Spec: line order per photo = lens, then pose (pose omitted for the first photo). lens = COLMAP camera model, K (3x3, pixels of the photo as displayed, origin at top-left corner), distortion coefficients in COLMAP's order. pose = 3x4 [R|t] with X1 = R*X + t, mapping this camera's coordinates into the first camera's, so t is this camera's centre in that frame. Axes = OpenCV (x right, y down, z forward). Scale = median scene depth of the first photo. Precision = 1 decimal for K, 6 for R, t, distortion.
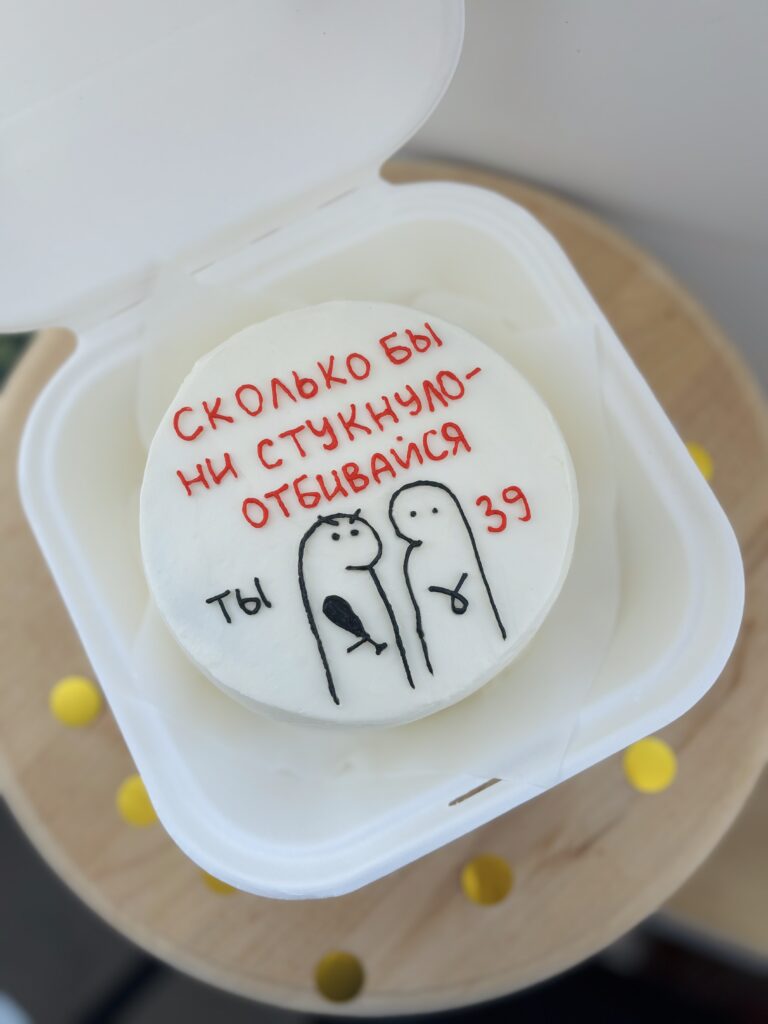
lens RADIAL K [[844.1, 0, 382.5], [0, 844.1, 515.2], [0, 0, 1]] dist [0.010635, -0.030430]
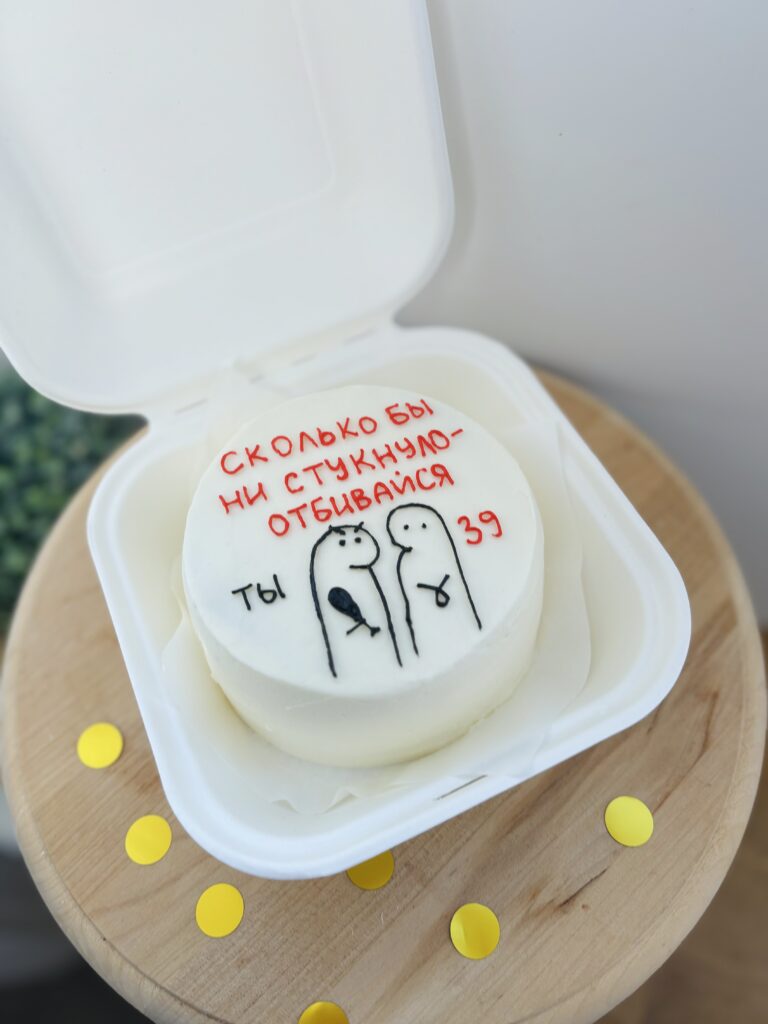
lens RADIAL K [[844.1, 0, 380.5], [0, 844.1, 520.7], [0, 0, 1]] dist [0.010635, -0.030430]
pose [[0.998808, 0.031341, -0.037415, 0.043666], [-0.042360, 0.937437, -0.345569, 0.406841], [0.024243, 0.346742, 0.937647, -0.157143]]
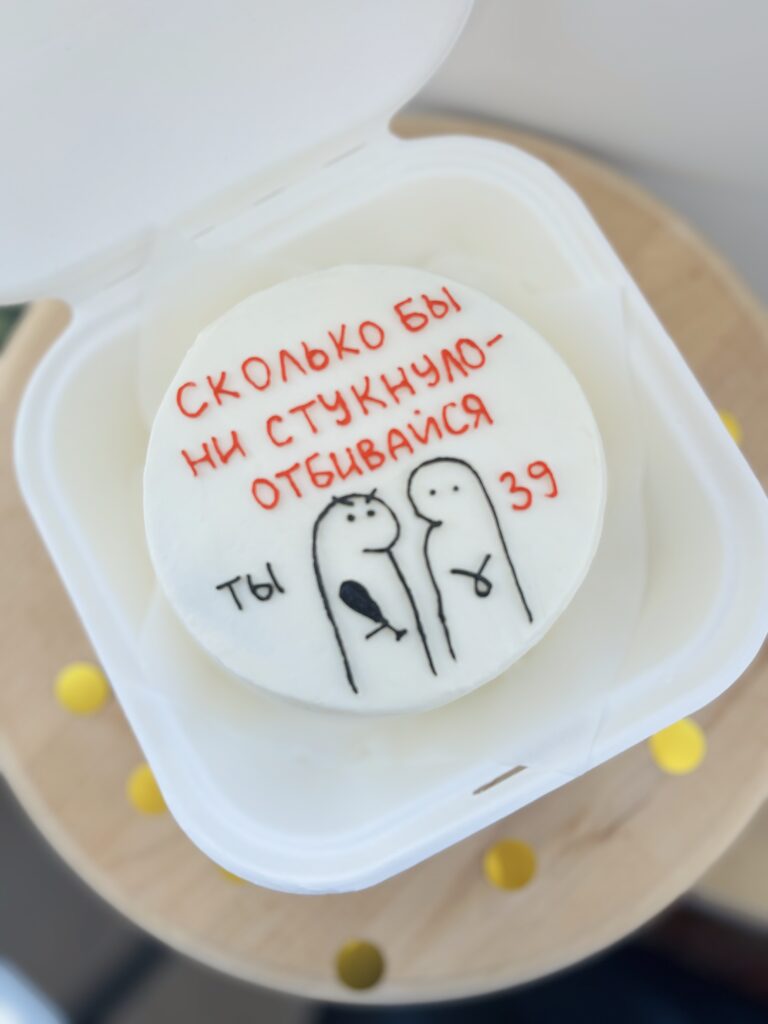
lens RADIAL K [[844.1, 0, 377.5], [0, 844.1, 515.6], [0, 0, 1]] dist [0.010635, -0.030430]
pose [[0.999851, -0.015679, -0.007265, -0.018561], [0.015954, 0.999097, 0.039370, -0.013075], [0.006641, -0.039480, 0.999198, 0.055744]]
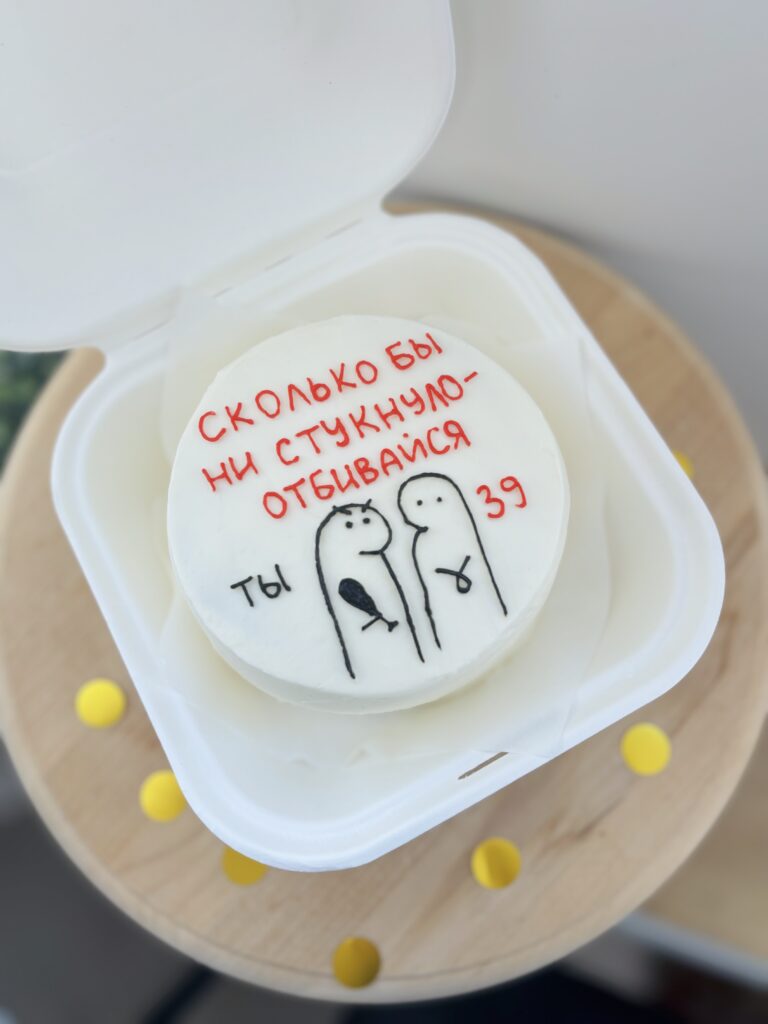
lens RADIAL K [[844.1, 0, 392.3], [0, 844.1, 520.7], [0, 0, 1]] dist [0.010635, -0.030430]
pose [[0.999676, -0.018644, 0.017312, -0.018020], [0.019696, 0.997836, -0.062734, 0.087771], [-0.016105, 0.063054, 0.997880, -0.089701]]
